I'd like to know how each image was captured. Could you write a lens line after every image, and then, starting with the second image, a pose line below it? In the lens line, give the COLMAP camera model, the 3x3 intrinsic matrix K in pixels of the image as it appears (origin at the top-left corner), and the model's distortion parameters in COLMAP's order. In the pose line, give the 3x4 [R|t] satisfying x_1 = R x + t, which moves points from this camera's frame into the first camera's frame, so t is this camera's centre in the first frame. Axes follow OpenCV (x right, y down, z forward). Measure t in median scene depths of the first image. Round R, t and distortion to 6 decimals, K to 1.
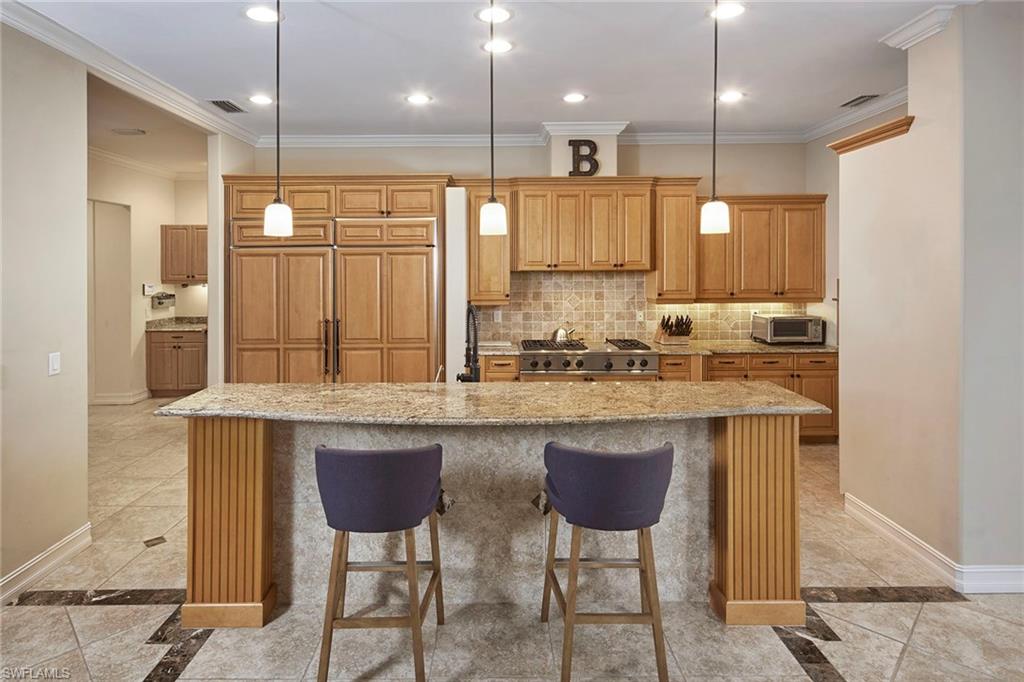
lens RADIAL K [[560.1, 0, 468.2], [0, 560.1, 269.1], [0, 0, 1]] dist [-0.000035, -0.001690]
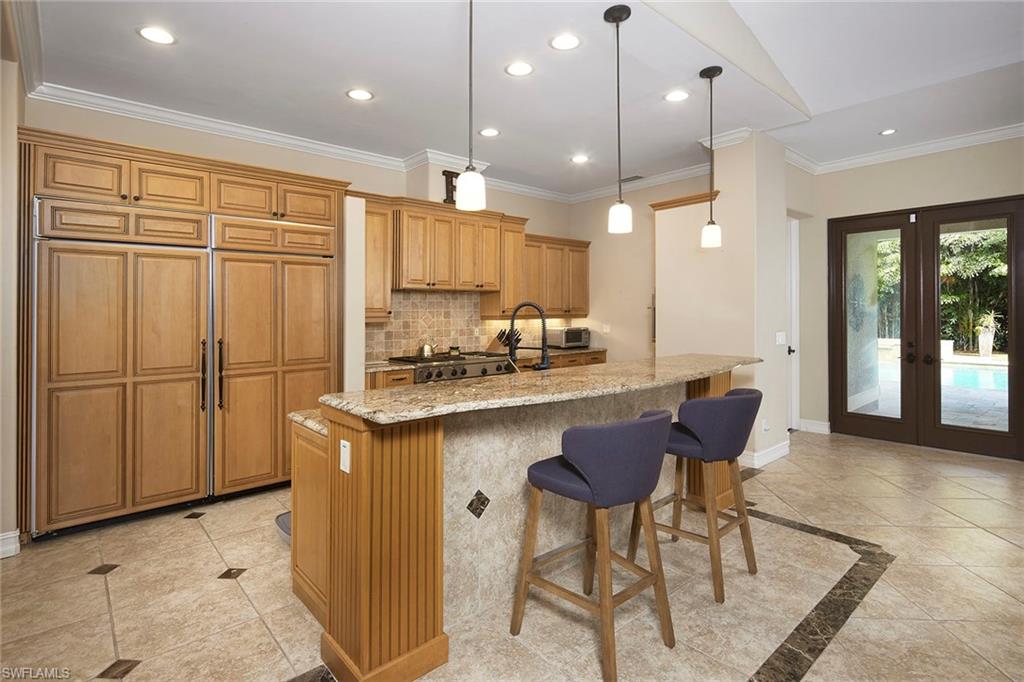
lens RADIAL K [[514.8, 0, 512.2], [0, 514.8, 310.9], [0, 0, 1]] dist [0.000540, -0.000058]
pose [[0.745696, 0.001537, 0.666284, -0.403788], [0.002941, 0.999980, -0.005599, 0.052629], [-0.666279, 0.006135, 0.745677, 0.168164]]
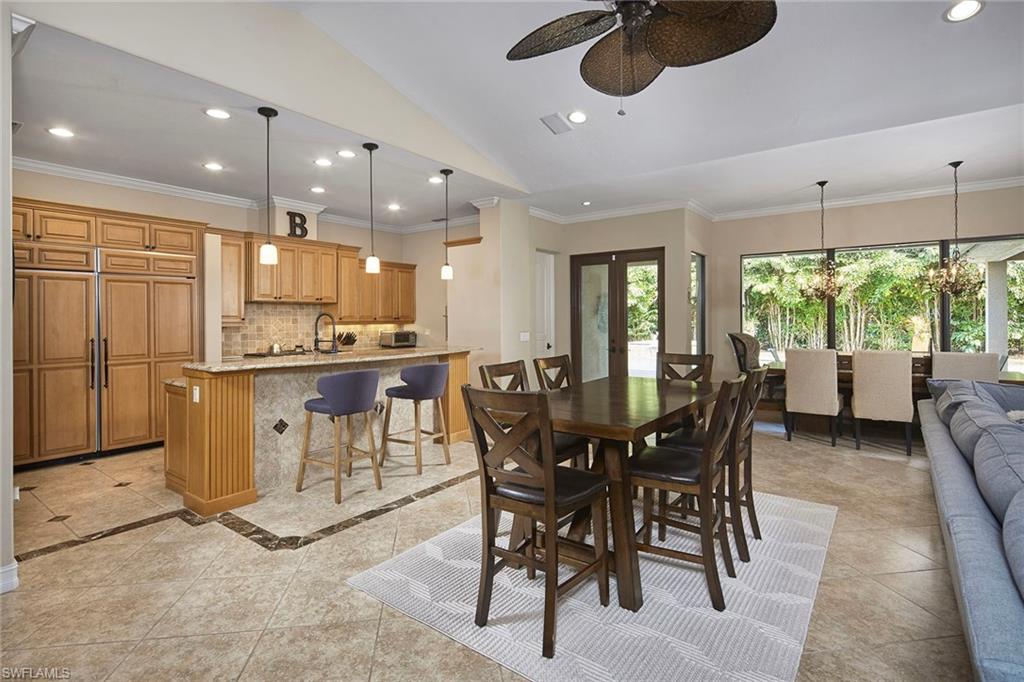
lens RADIAL K [[499.8, 0, 497.5], [0, 499.8, 326.1], [0, 0, 1]] dist [-0.000387, -0.000631]
pose [[0.604050, -0.010128, 0.796882, -0.542010], [0.002072, 0.999936, 0.011138, 0.054206], [-0.796944, -0.005077, 0.604032, -0.217744]]
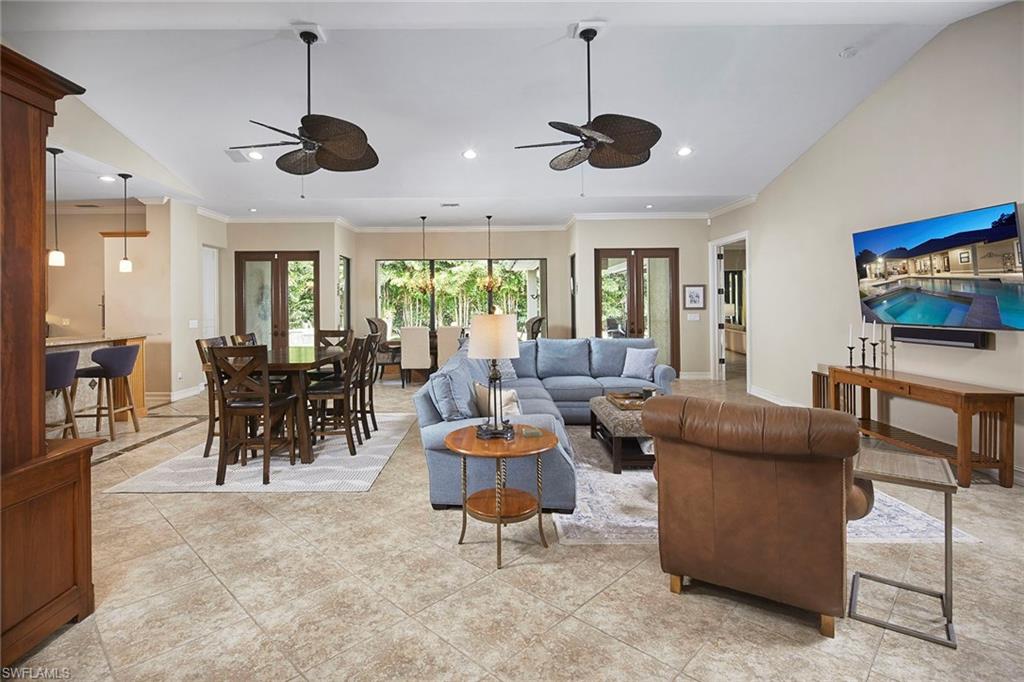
lens RADIAL K [[512.1, 0, 488.4], [0, 512.1, 305.9], [0, 0, 1]] dist [0.000936, -0.000268]
pose [[-0.002346, 0.004976, 0.999985, -0.956879], [0.006153, 0.999969, -0.004961, 0.057888], [-0.999978, 0.006141, -0.002376, -0.339756]]
